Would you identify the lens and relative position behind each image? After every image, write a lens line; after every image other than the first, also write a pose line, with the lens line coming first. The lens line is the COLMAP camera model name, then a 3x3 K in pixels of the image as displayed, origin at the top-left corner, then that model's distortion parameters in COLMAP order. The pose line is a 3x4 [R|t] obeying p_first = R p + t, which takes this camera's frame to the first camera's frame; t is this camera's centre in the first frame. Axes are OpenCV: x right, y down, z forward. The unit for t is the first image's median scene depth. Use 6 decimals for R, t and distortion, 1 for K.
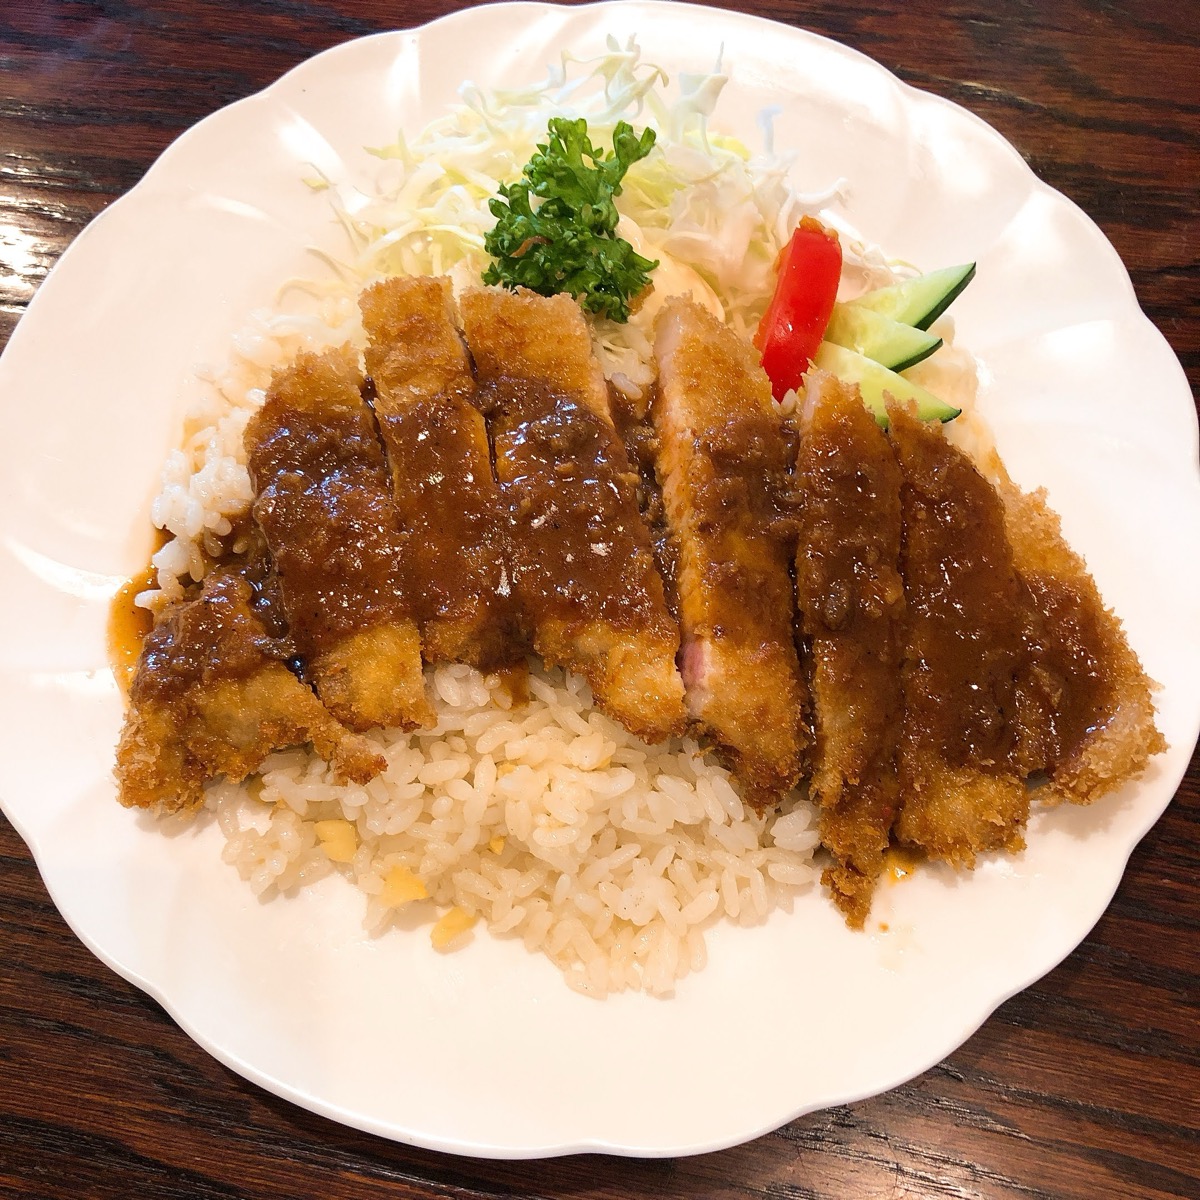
lens RADIAL K [[1395.3, 0, 600.0], [0, 1395.3, 599.6], [0, 0, 1]] dist [0.012278, 0.000000]
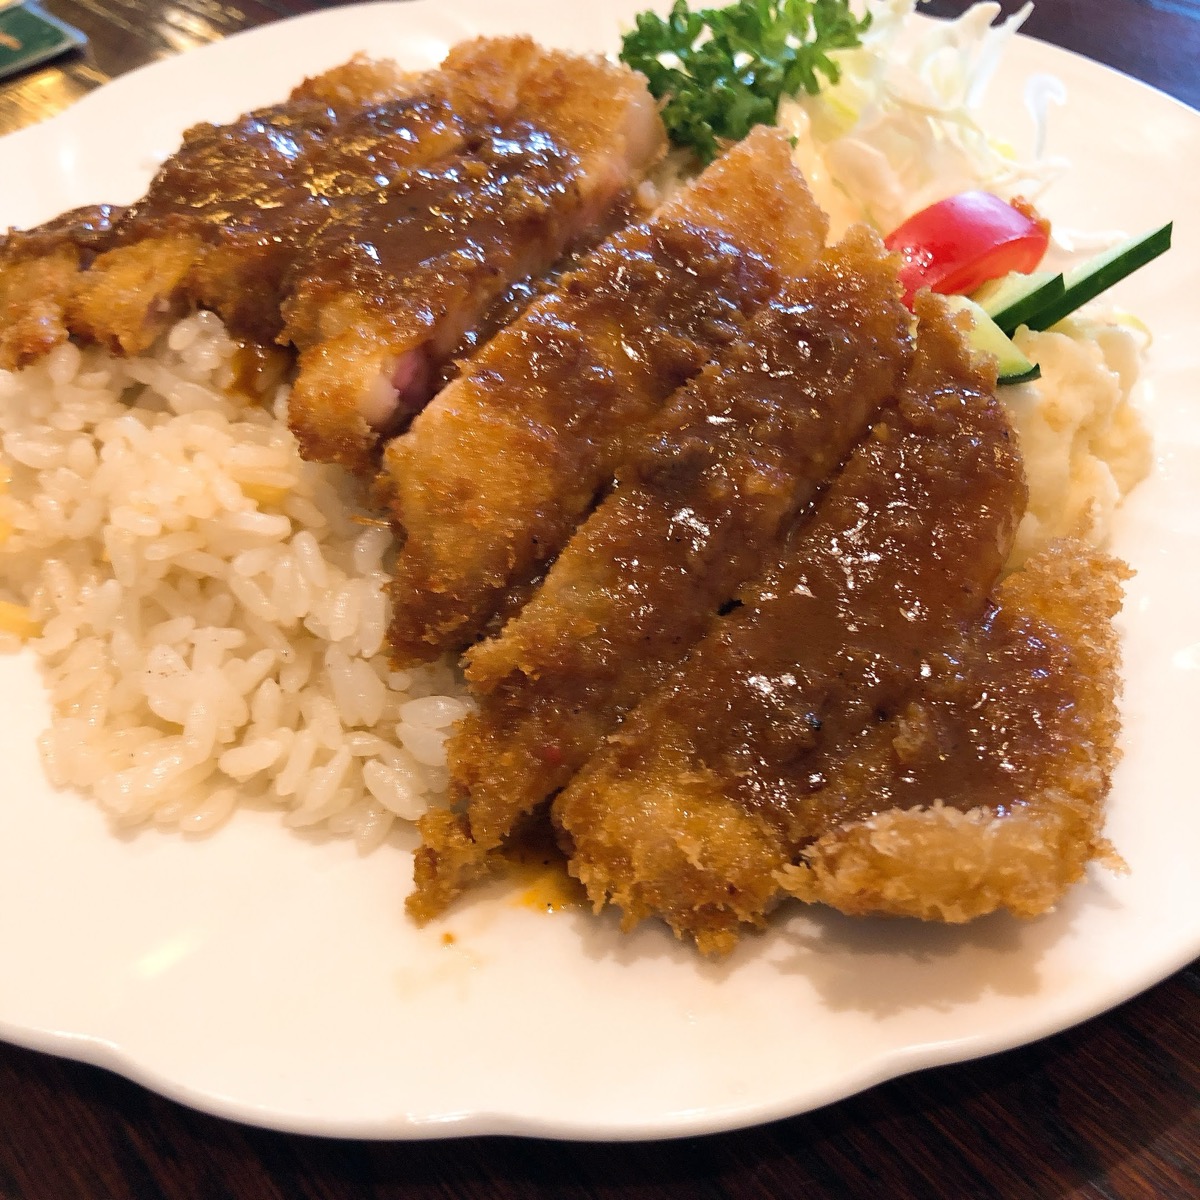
lens RADIAL K [[1395.3, 0, 599.7], [0, 1395.3, 600.3], [0, 0, 1]] dist [0.012278, 0.000000]
pose [[0.794269, 0.431969, -0.427248, 0.439856], [-0.555681, 0.800834, -0.223346, 0.217412], [0.245676, 0.414810, 0.876114, 0.452967]]
